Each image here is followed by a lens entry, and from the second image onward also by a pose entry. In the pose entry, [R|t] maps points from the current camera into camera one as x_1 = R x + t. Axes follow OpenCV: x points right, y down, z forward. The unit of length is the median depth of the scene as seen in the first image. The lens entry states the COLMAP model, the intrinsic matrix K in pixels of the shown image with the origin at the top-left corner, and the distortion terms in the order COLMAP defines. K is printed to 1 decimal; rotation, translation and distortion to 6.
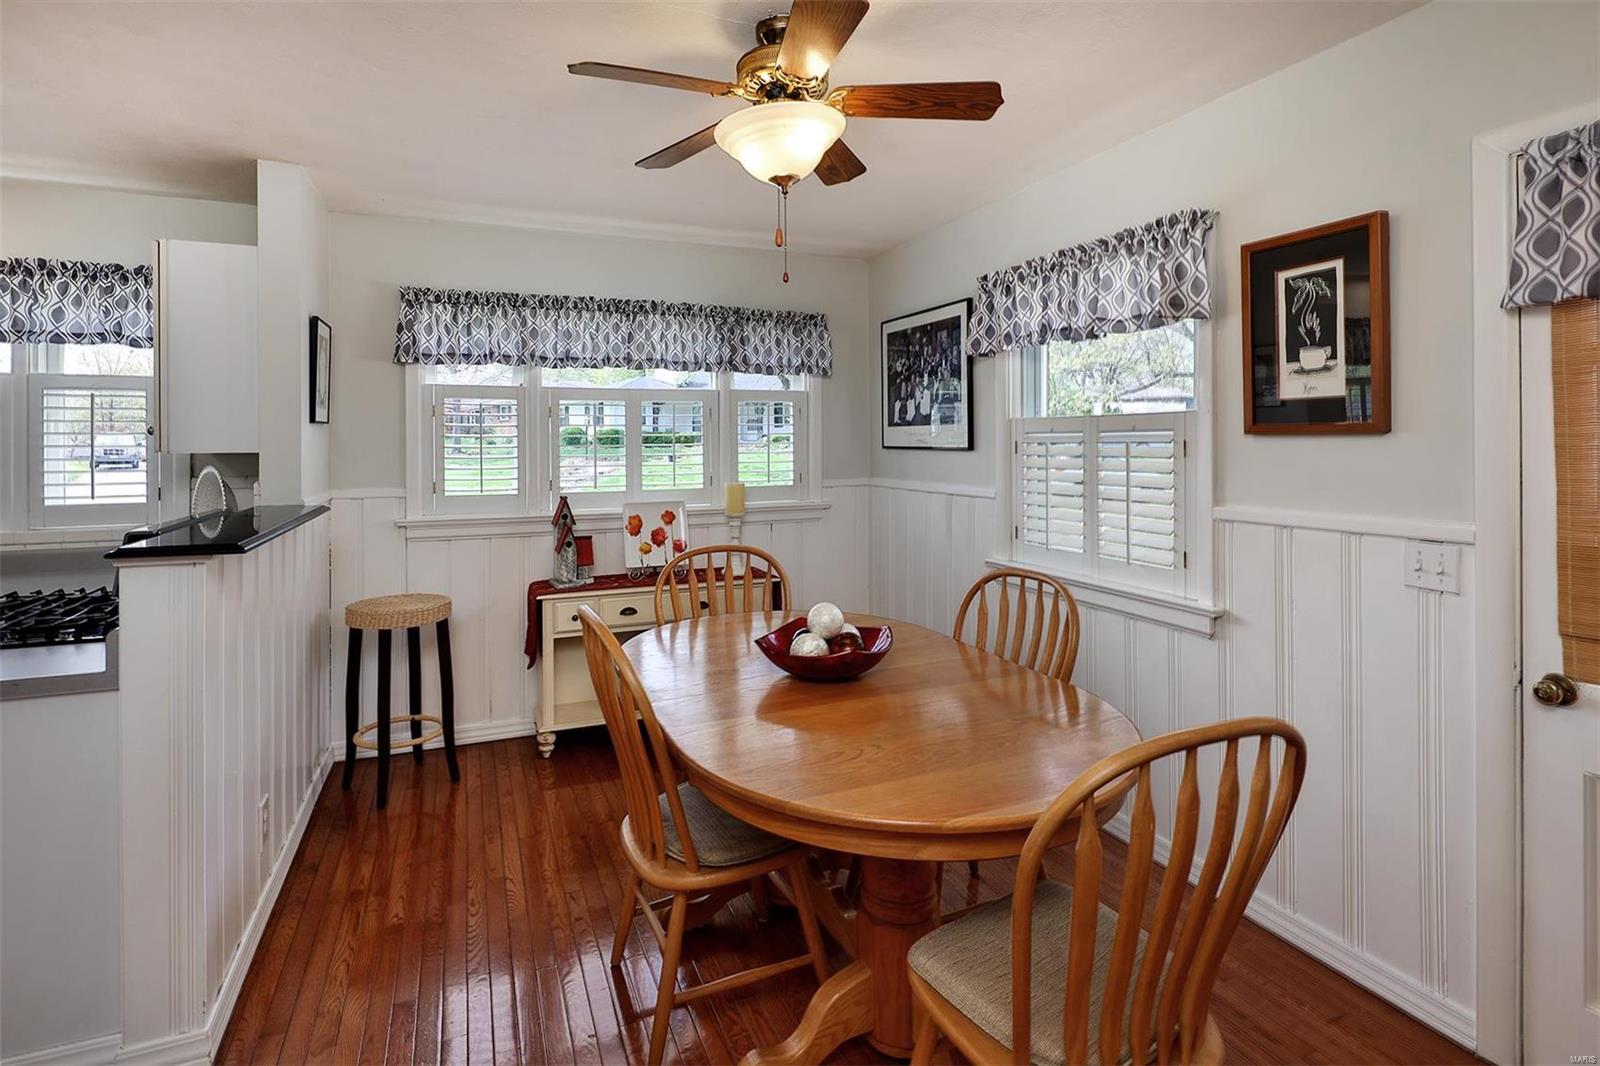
lens RADIAL K [[807.6, 0, 796.9], [0, 807.6, 454.5], [0, 0, 1]] dist [-0.004438, -0.002306]
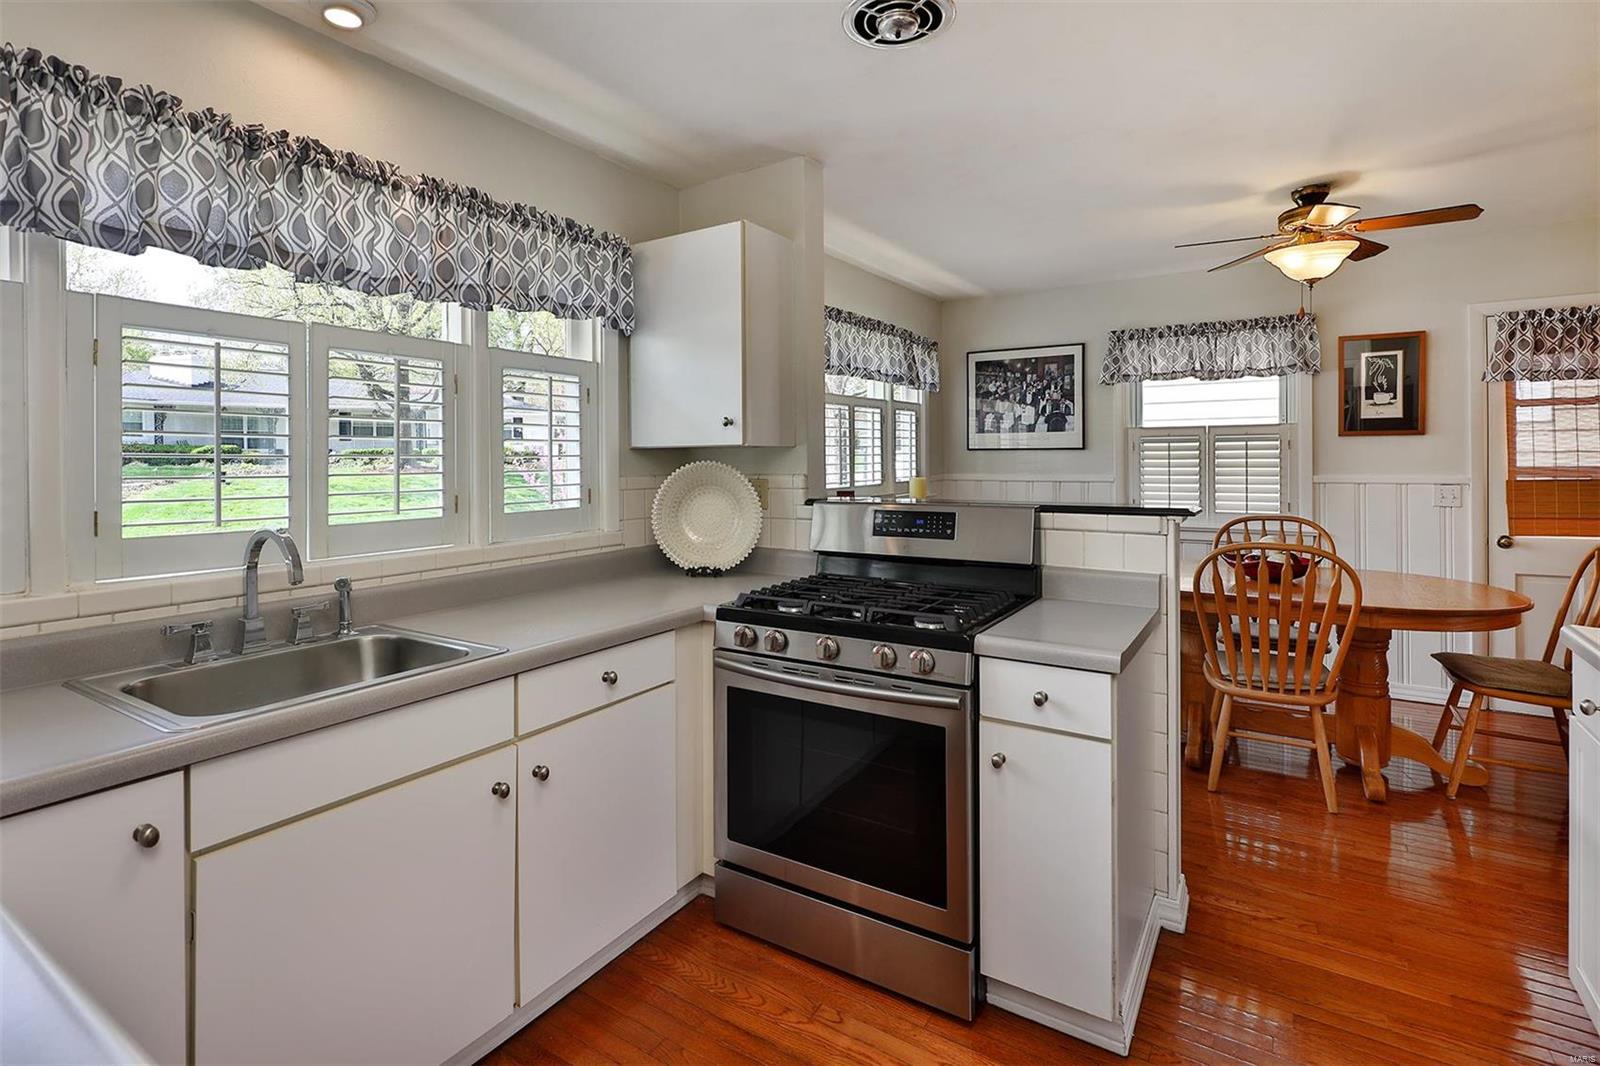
lens RADIAL K [[807.6, 0, 766.9], [0, 807.6, 478.0], [0, 0, 1]] dist [-0.004438, -0.002306]
pose [[0.800592, -0.019909, 0.598880, -1.241562], [0.016119, 0.999802, 0.011688, 0.021970], [-0.598994, 0.000296, 0.800754, 0.216991]]
